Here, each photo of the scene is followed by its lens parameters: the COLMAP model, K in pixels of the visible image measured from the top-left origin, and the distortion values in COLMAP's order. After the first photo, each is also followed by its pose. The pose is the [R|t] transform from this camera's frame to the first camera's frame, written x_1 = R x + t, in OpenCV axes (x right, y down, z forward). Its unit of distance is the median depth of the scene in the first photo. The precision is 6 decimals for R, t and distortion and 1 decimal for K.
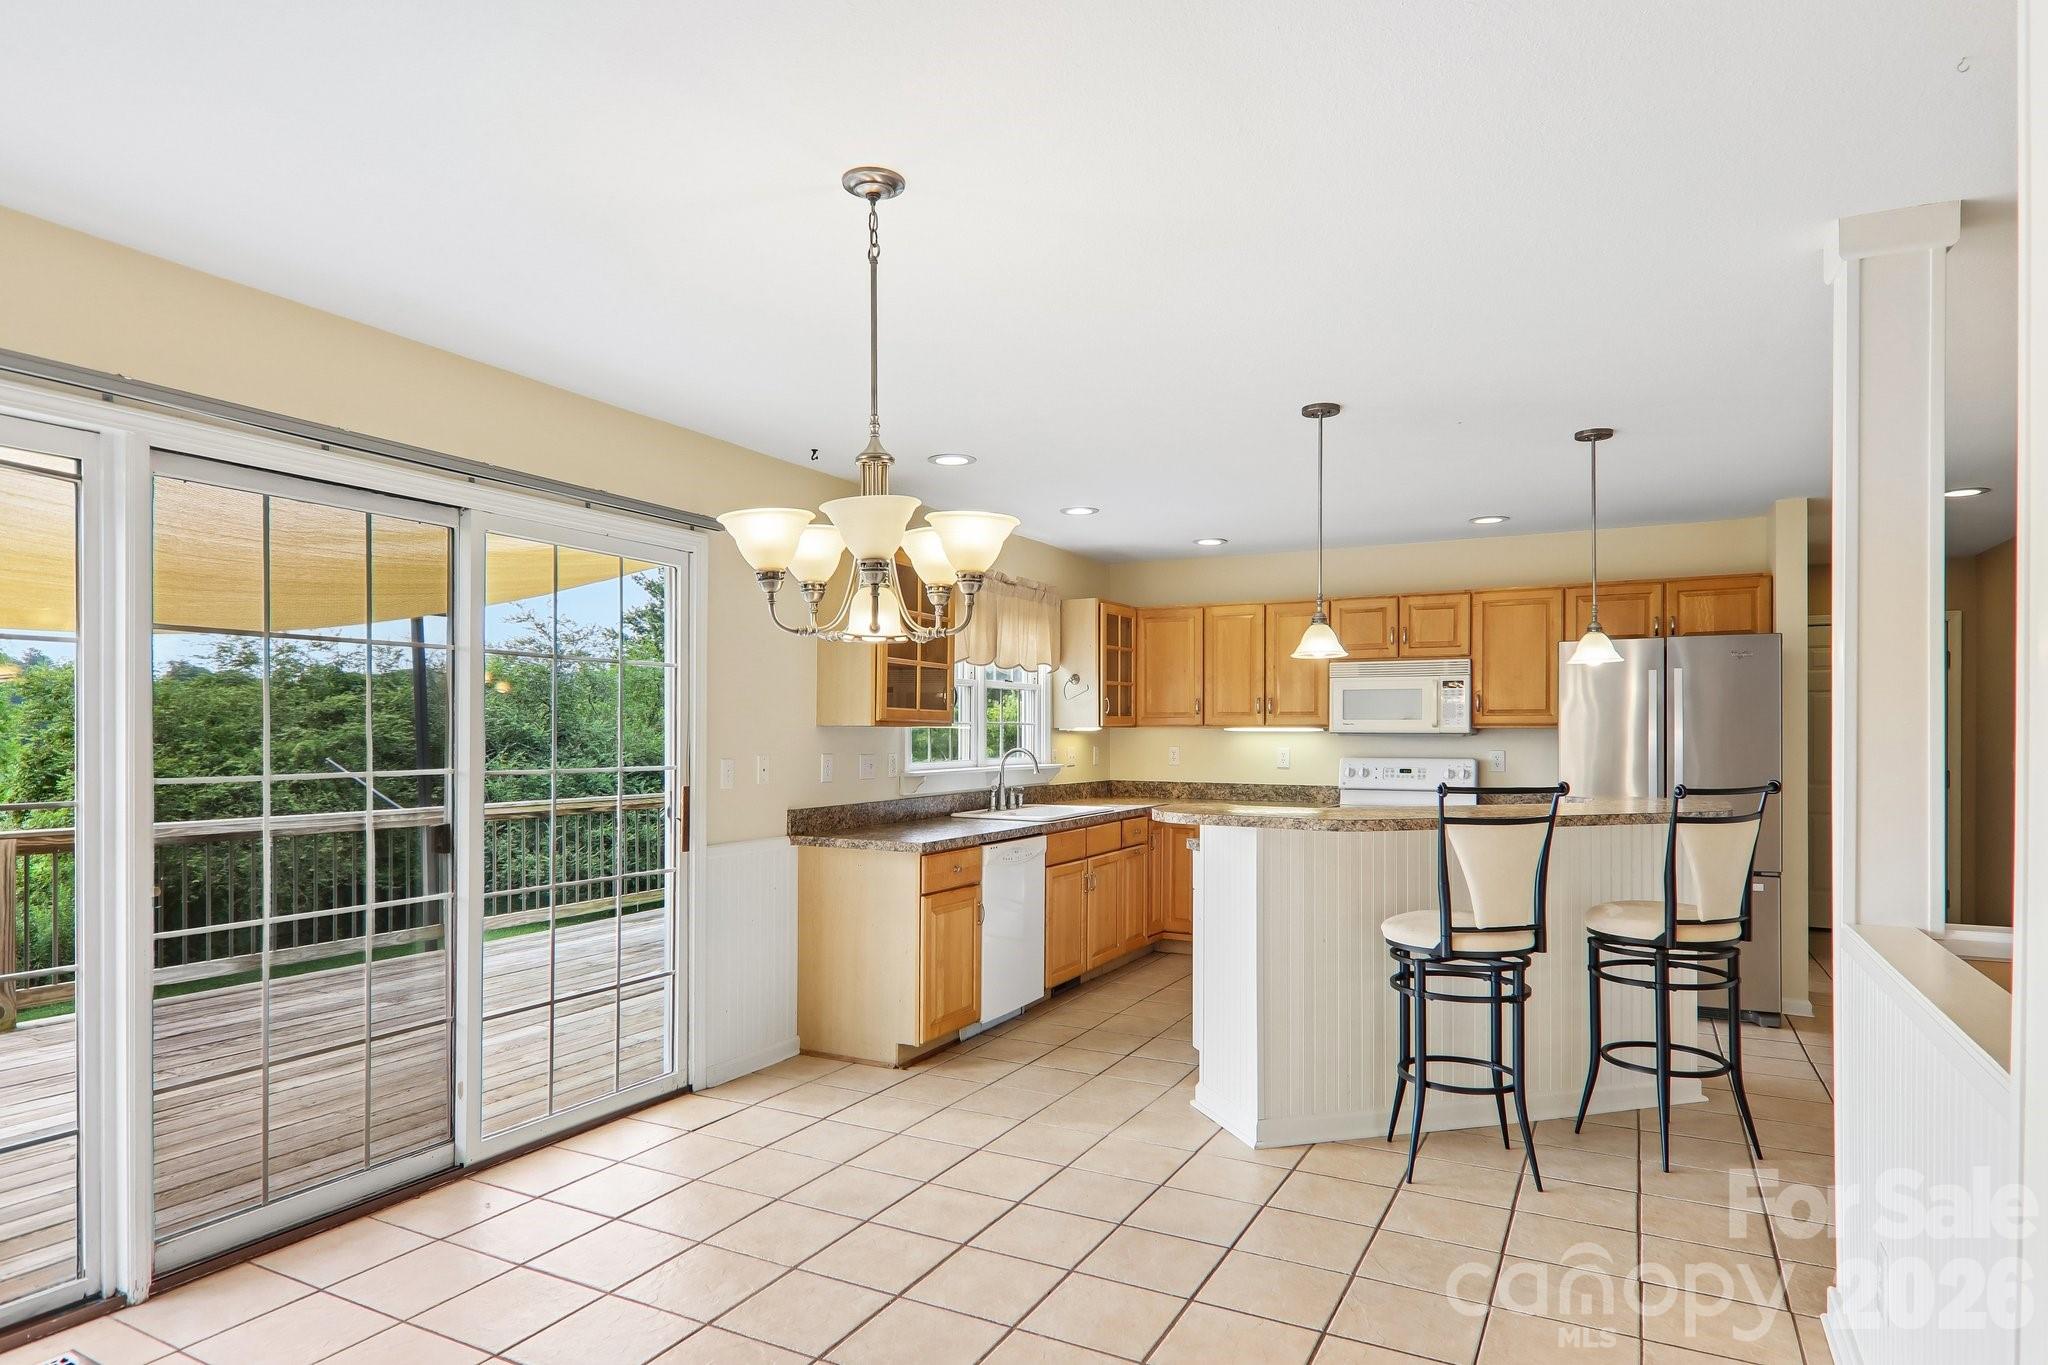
lens RADIAL K [[1153.7, 0, 1020.1], [0, 1153.7, 735.8], [0, 0, 1]] dist [0.017355, 0.000007]
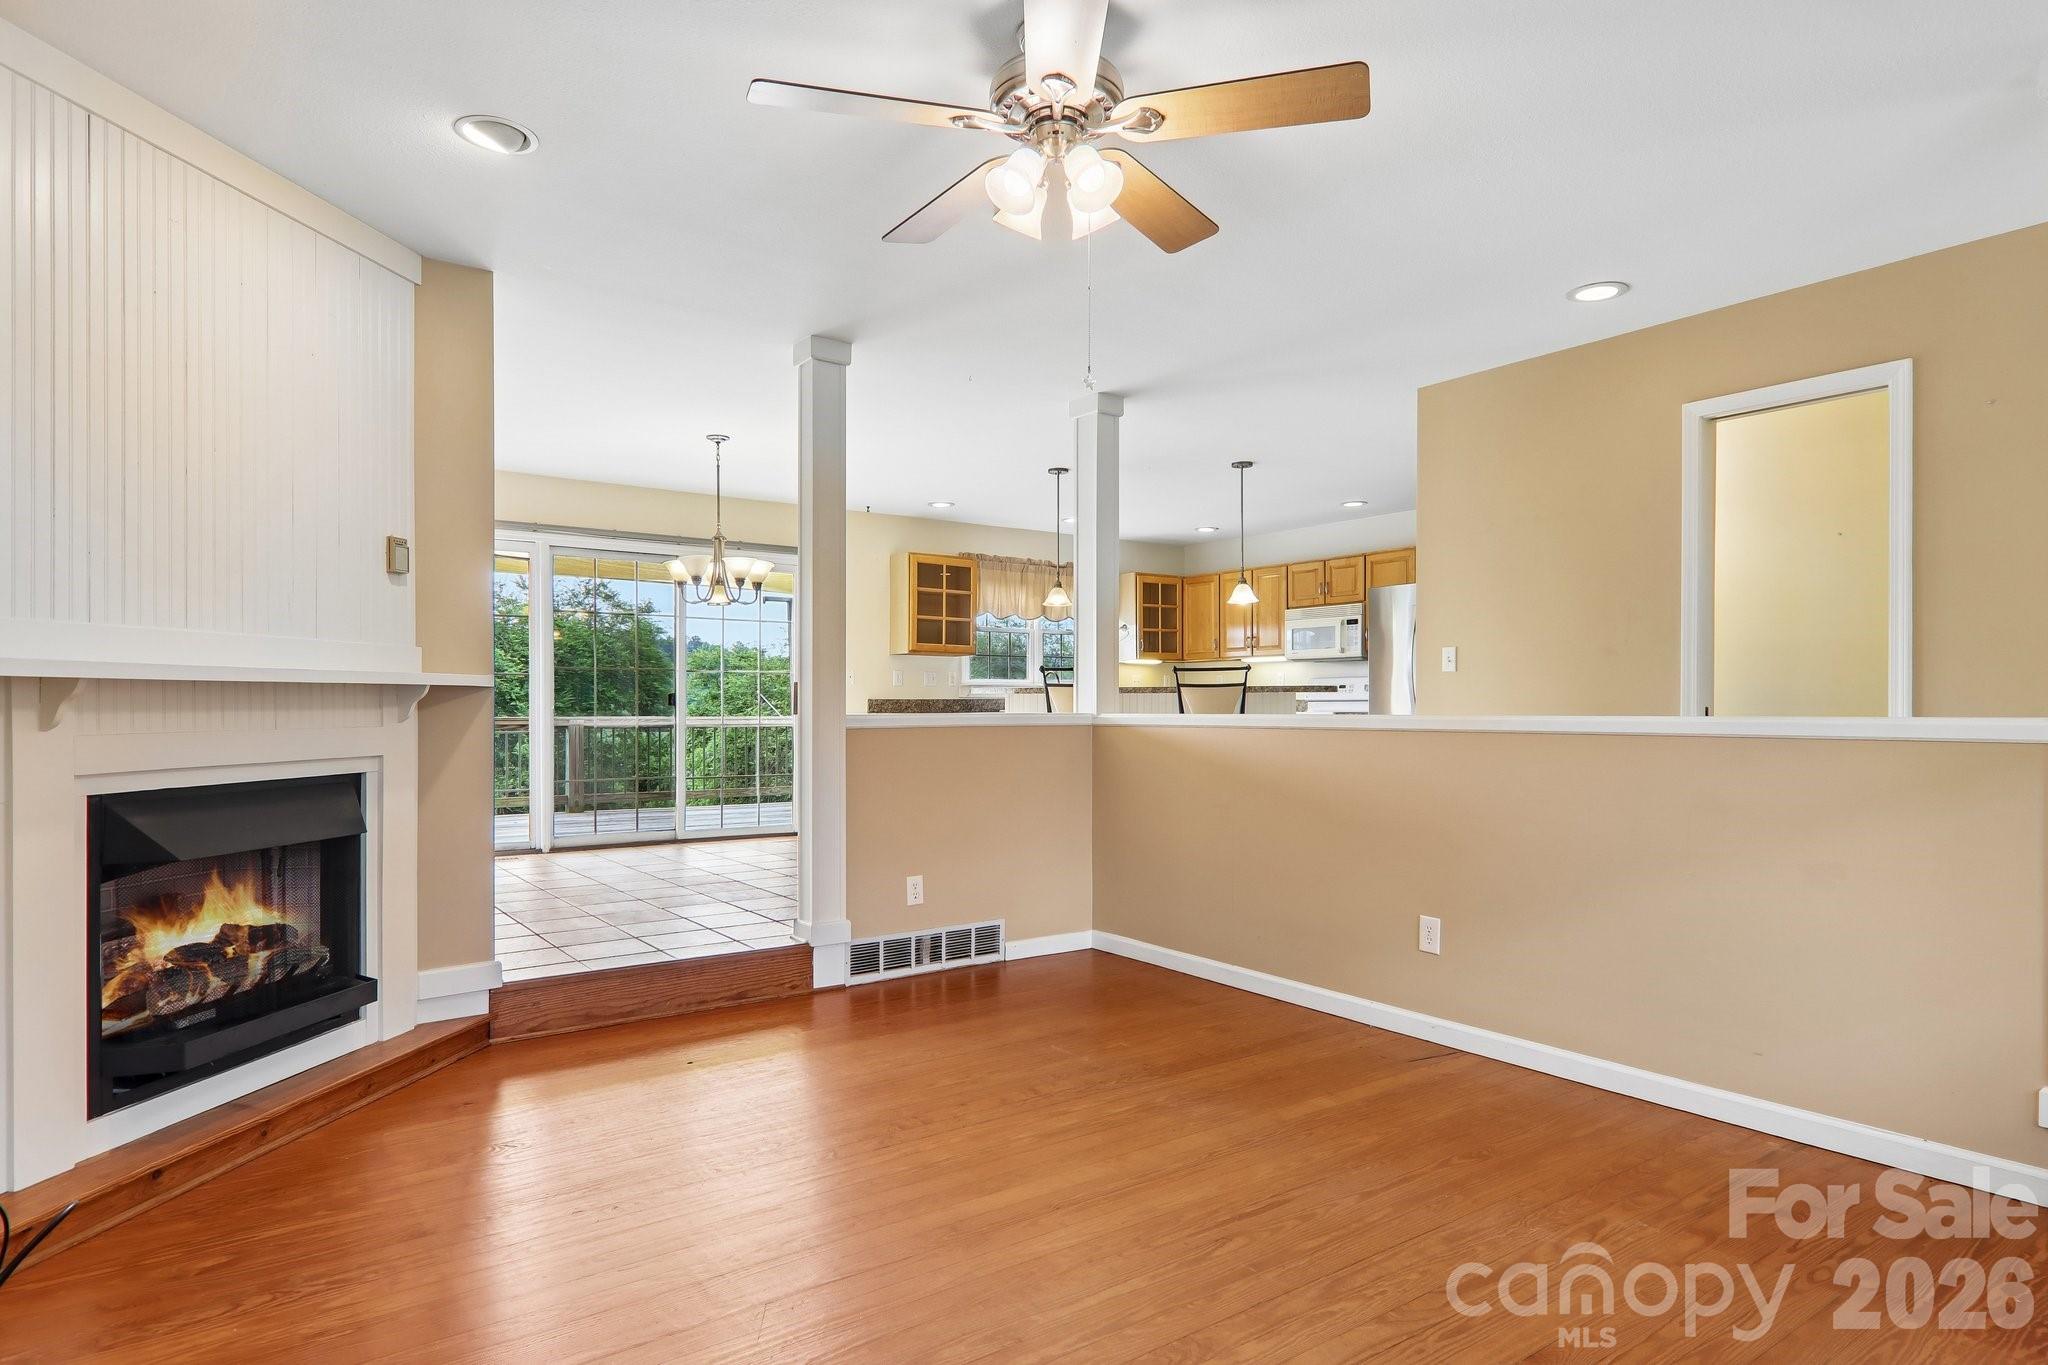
lens RADIAL K [[1147.3, 0, 1038.6], [0, 1147.3, 715.2], [0, 0, 1]] dist [0.006277, -0.000968]
pose [[0.901578, 0.001255, -0.432615, 0.655680], [0.001302, 0.999983, 0.005615, 0.061489], [0.432615, -0.005625, 0.901561, -0.422543]]
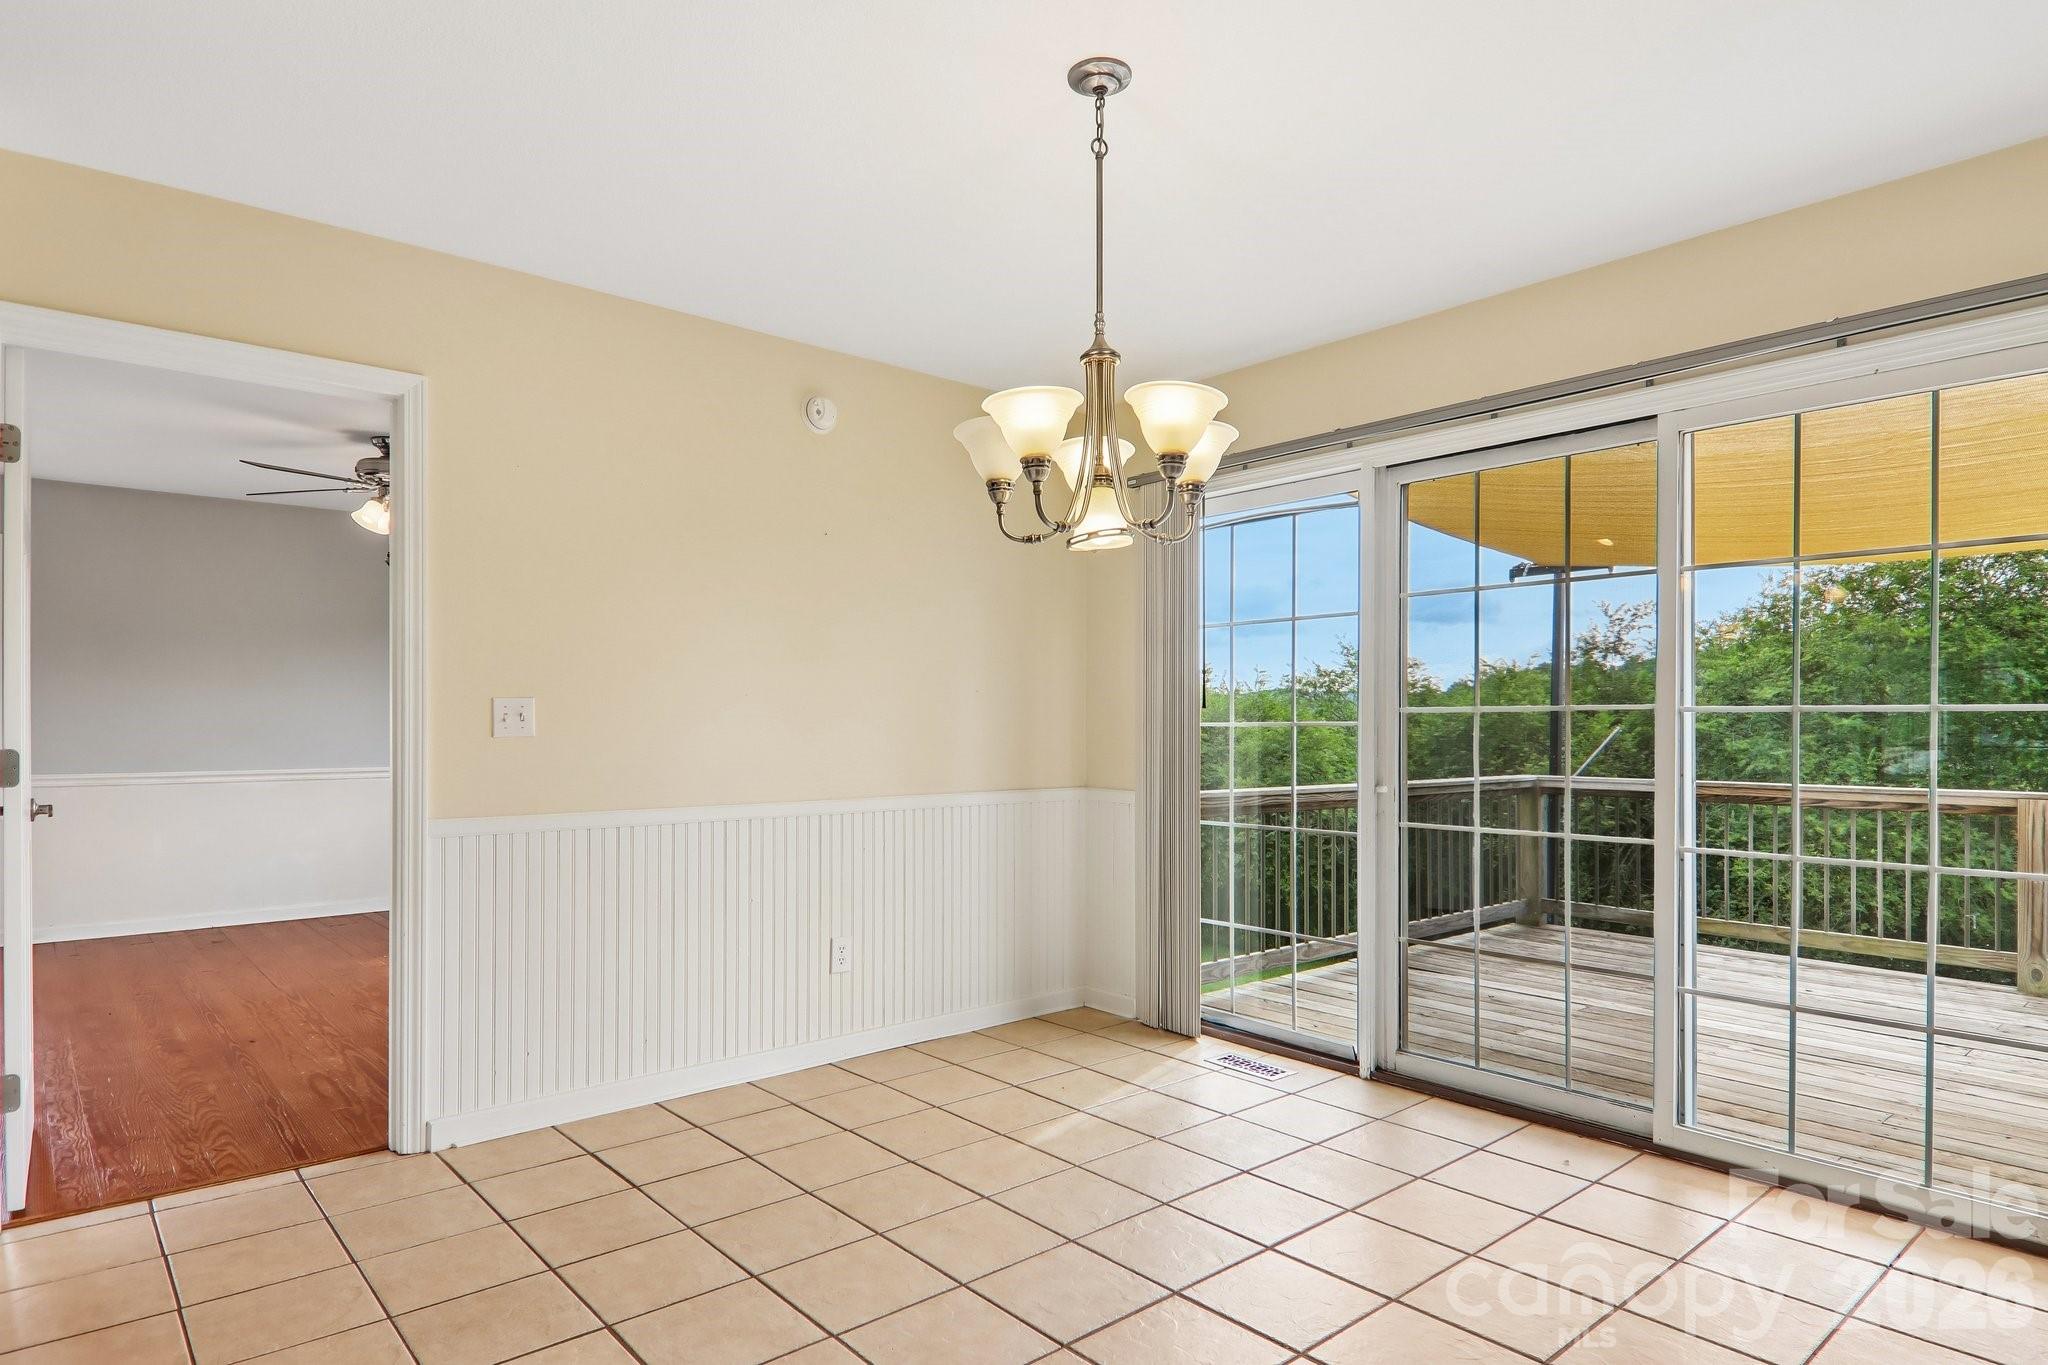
lens RADIAL K [[1168.0, 0, 1026.6], [0, 1168.0, 737.1], [0, 0, 1]] dist [0.003817, 0.000228]
pose [[-0.363392, 0.007146, -0.931609, 0.312925], [-0.004412, 0.999946, 0.009391, 0.027208], [0.931626, 0.007523, -0.363341, 0.497937]]
